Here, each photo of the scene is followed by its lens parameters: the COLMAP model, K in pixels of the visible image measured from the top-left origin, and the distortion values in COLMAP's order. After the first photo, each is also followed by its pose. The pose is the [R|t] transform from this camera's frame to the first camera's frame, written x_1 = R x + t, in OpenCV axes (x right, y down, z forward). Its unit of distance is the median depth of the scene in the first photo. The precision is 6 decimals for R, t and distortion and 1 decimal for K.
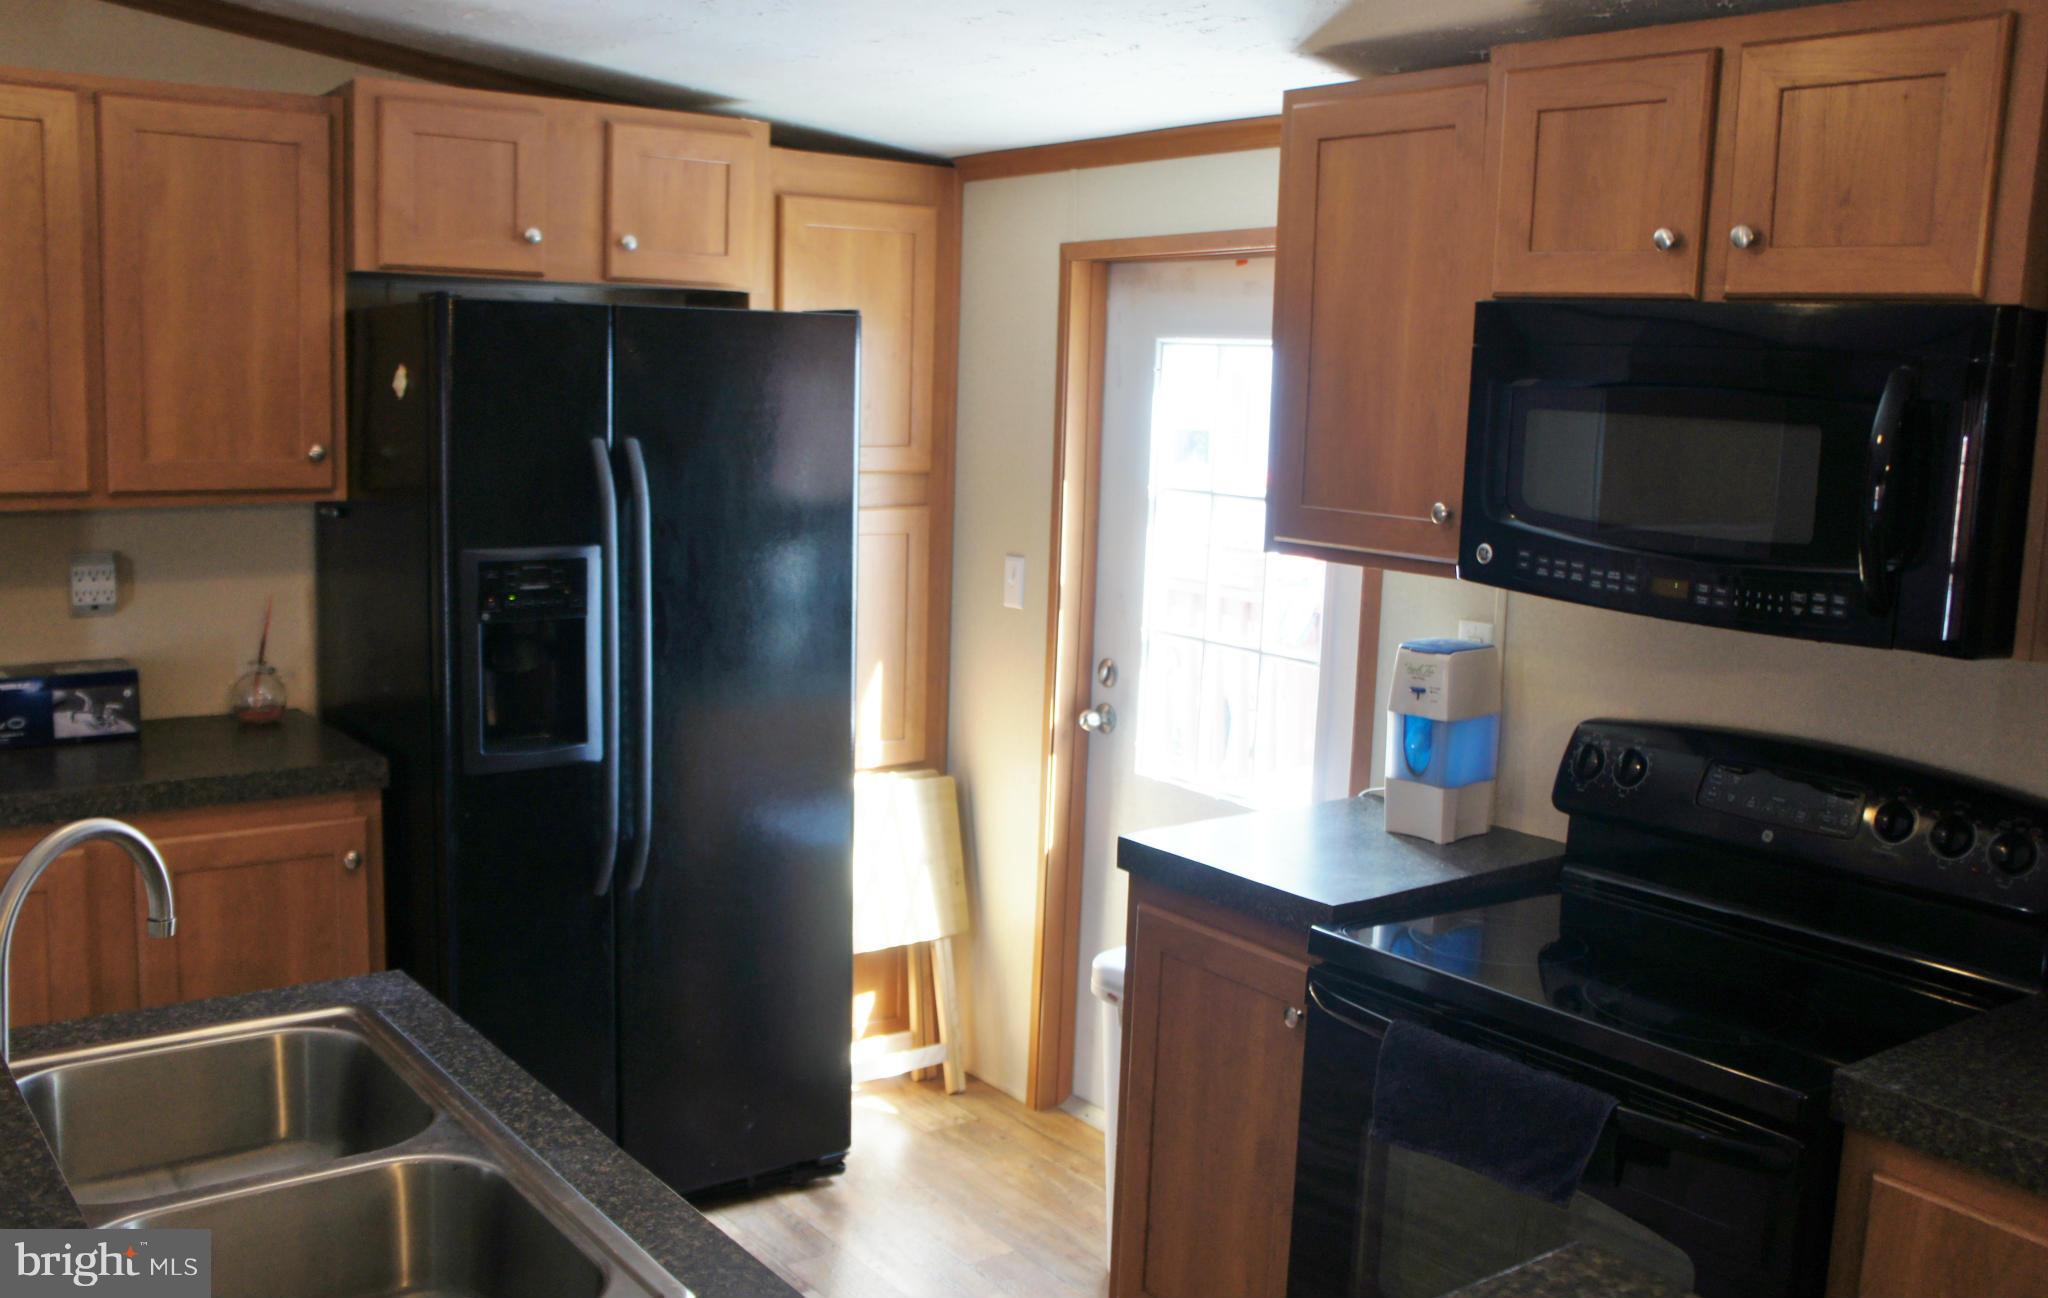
lens RADIAL K [[1851.9, 0, 1024.0], [0, 1851.9, 649.0], [0, 0, 1]] dist [-0.146110, 0.159269]
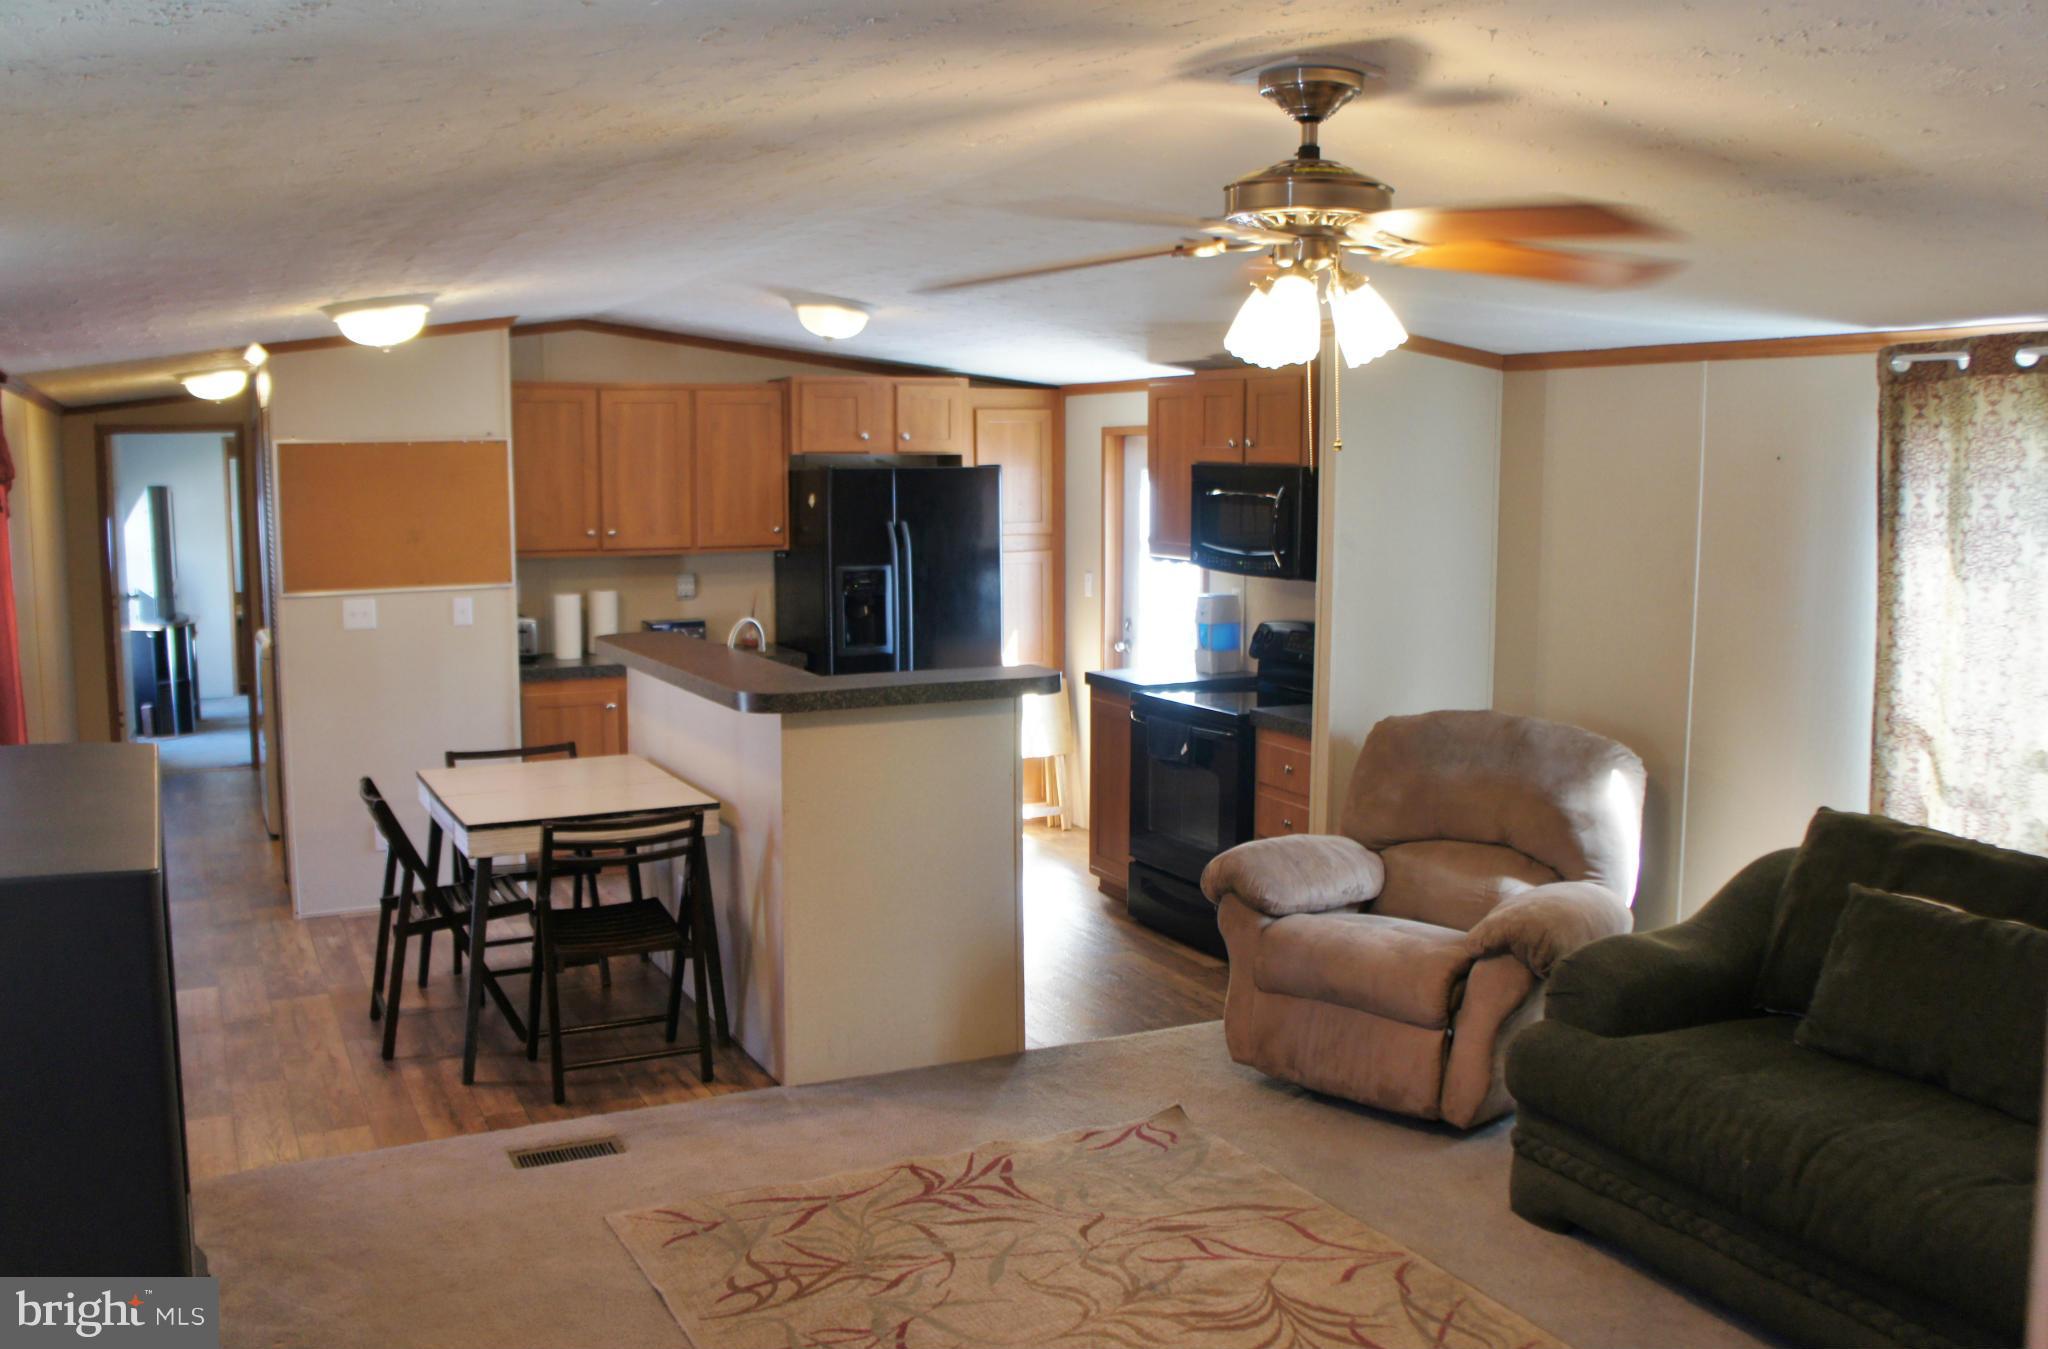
lens RADIAL K [[1841.5, 0, 1011.8], [0, 1841.5, 678.7], [0, 0, 1]] dist [-0.065019, 0.004122]
pose [[0.979113, -0.008987, -0.203118, 0.409477], [0.003955, 0.999675, -0.025169, 0.152316], [0.203278, 0.023840, 0.978831, -1.321619]]
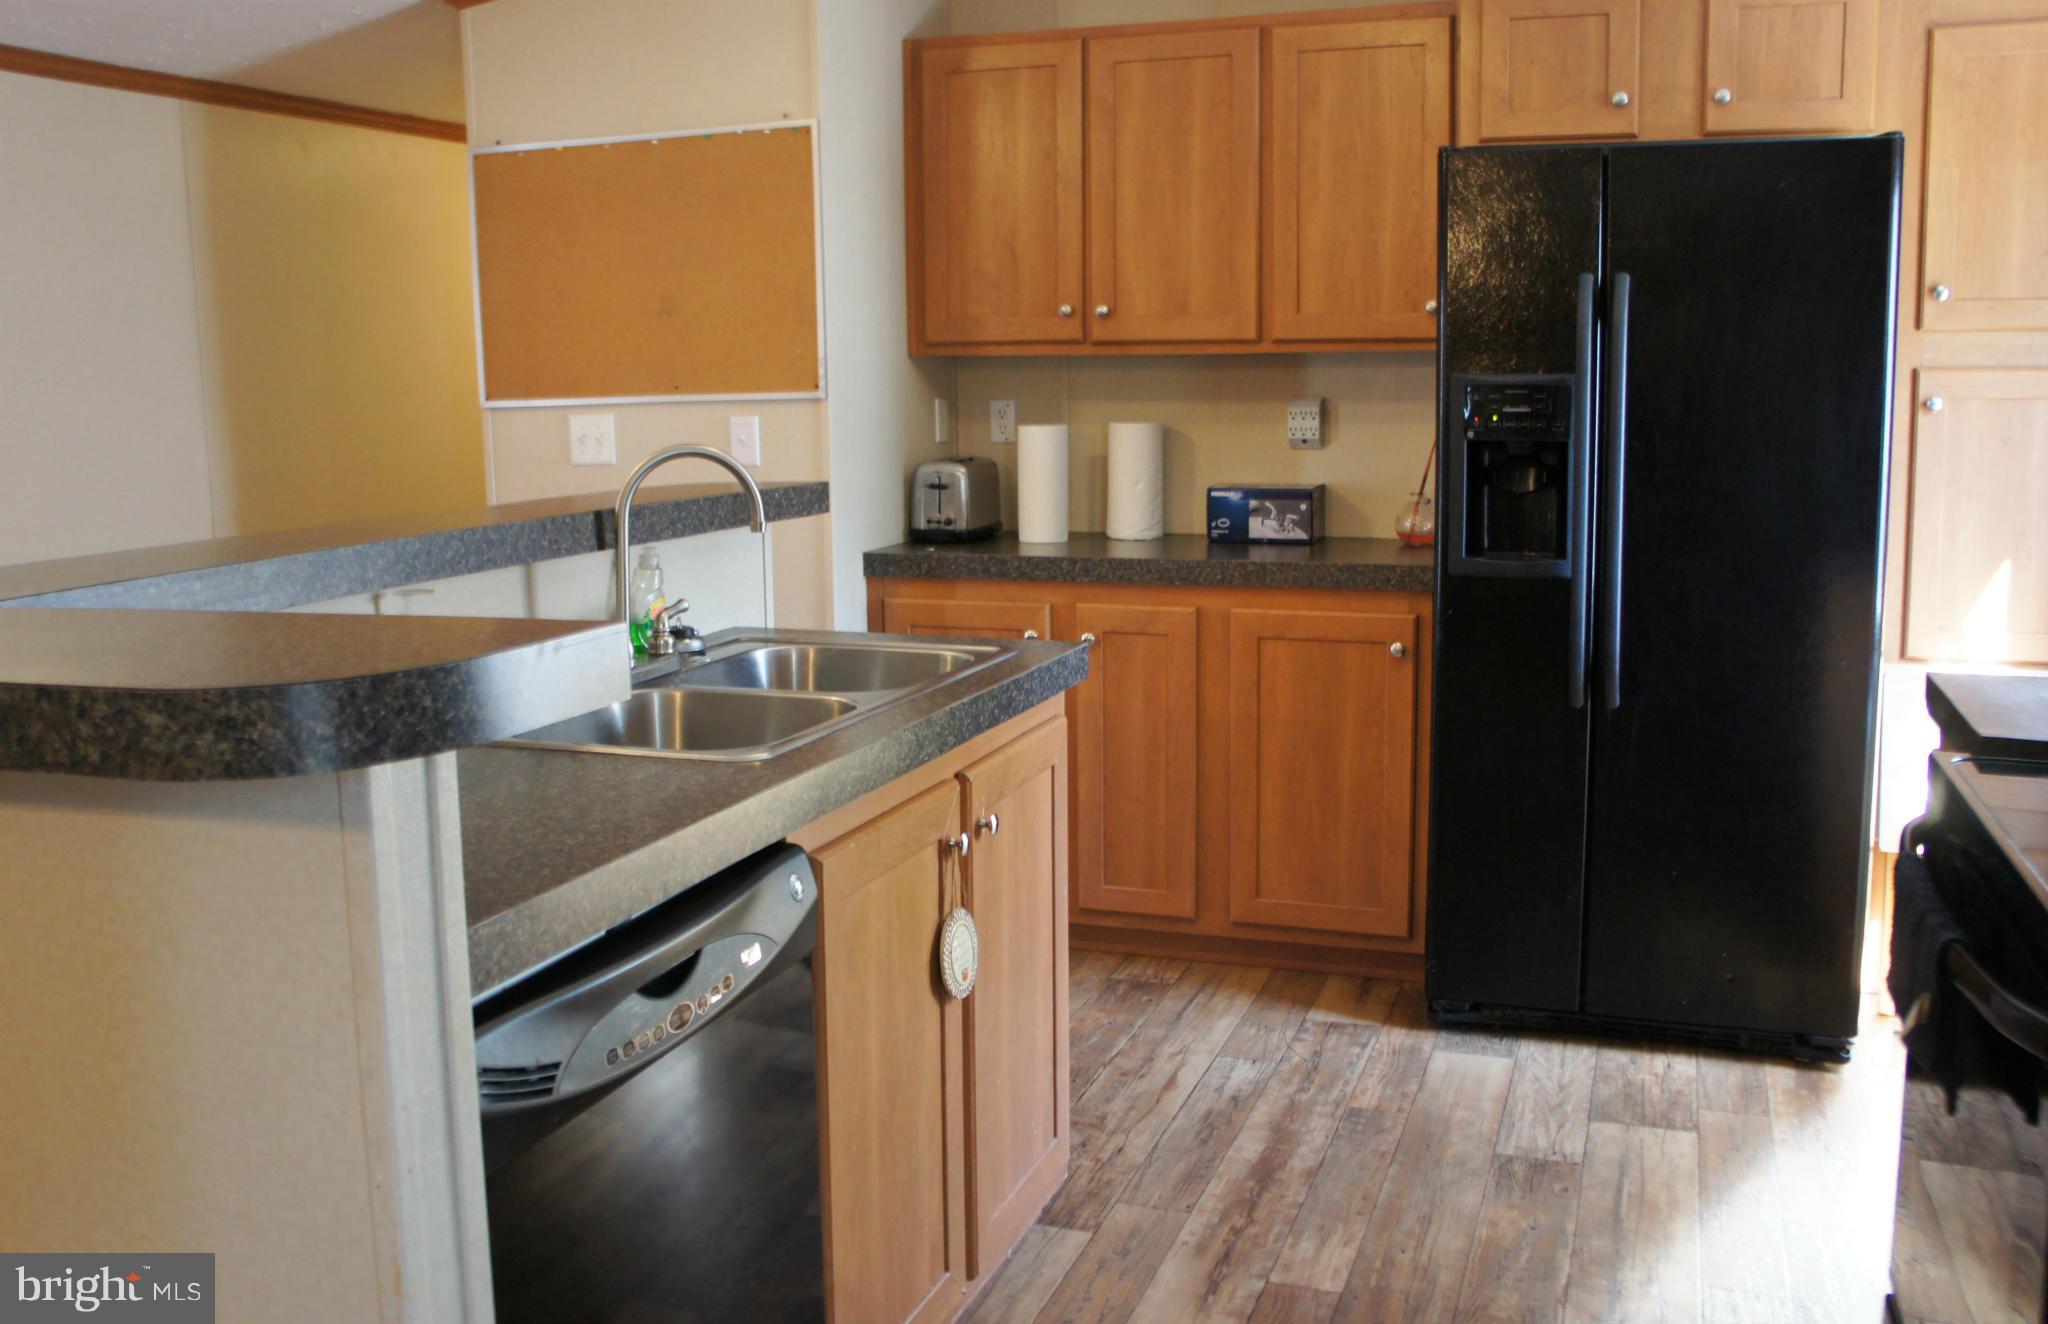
lens RADIAL K [[1825.0, 0, 1026.1], [0, 1825.0, 636.3], [0, 0, 1]] dist [-0.116090, 0.074549]
pose [[0.546657, 0.089266, -0.832585, 0.454497], [-0.092935, 0.994627, 0.045620, 0.073816], [0.832183, 0.052437, 0.552016, 0.150887]]
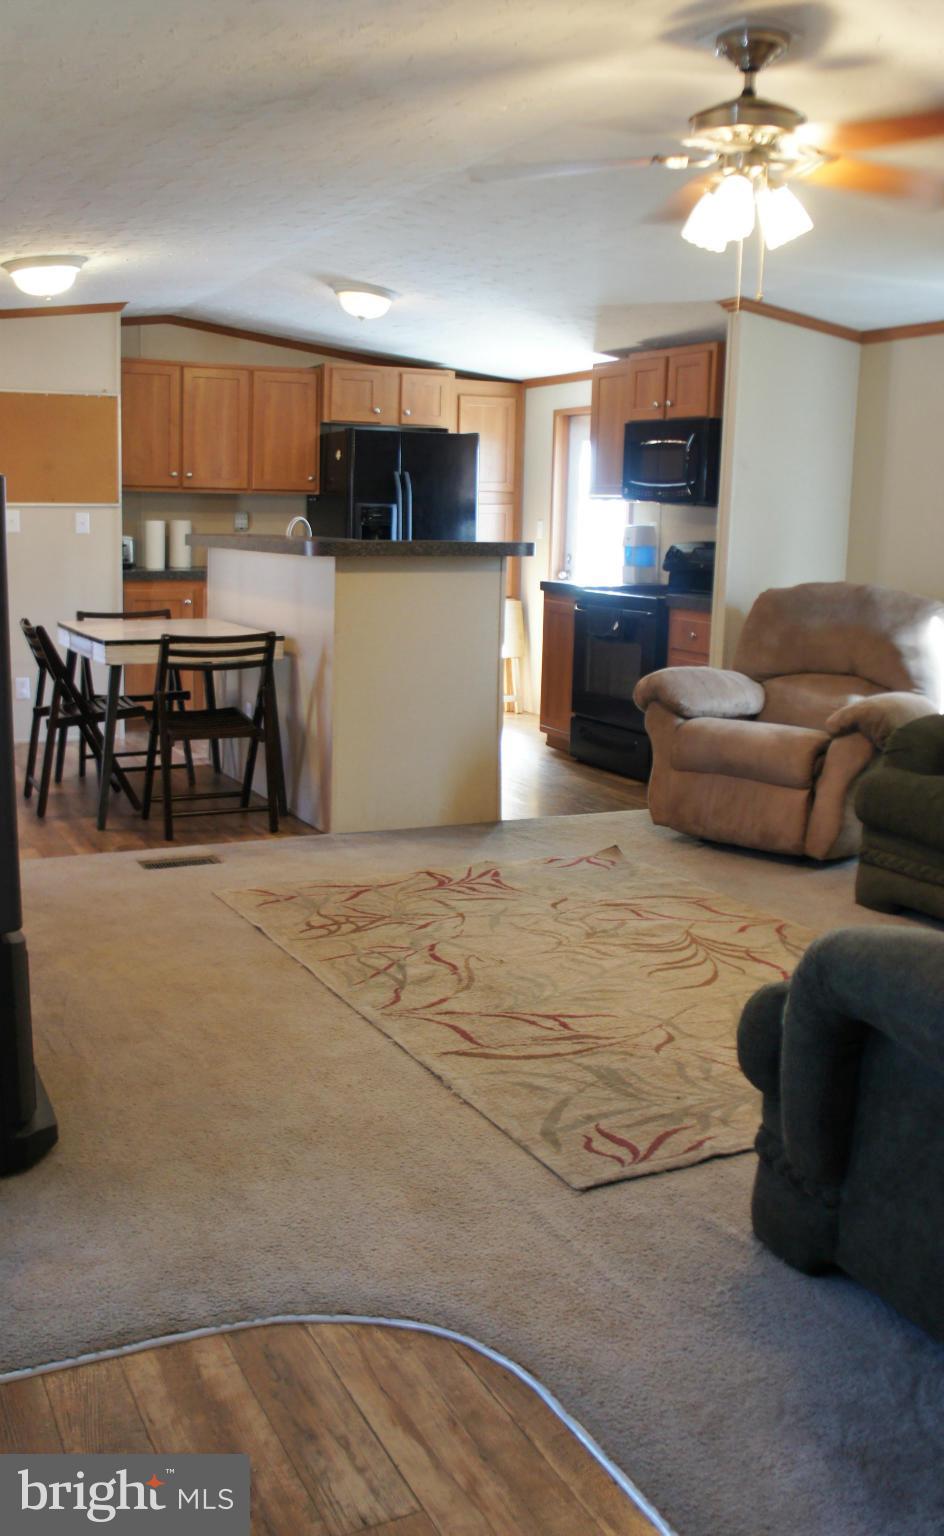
lens RADIAL K [[1429.8, 0, 451.0], [0, 1429.8, 741.4], [0, 0, 1]] dist [-0.063078, 0.004004]
pose [[0.979348, 0.021679, -0.201017, 0.376933], [-0.019414, 0.999724, 0.013234, 0.321836], [0.201249, -0.009059, 0.979498, -1.446256]]
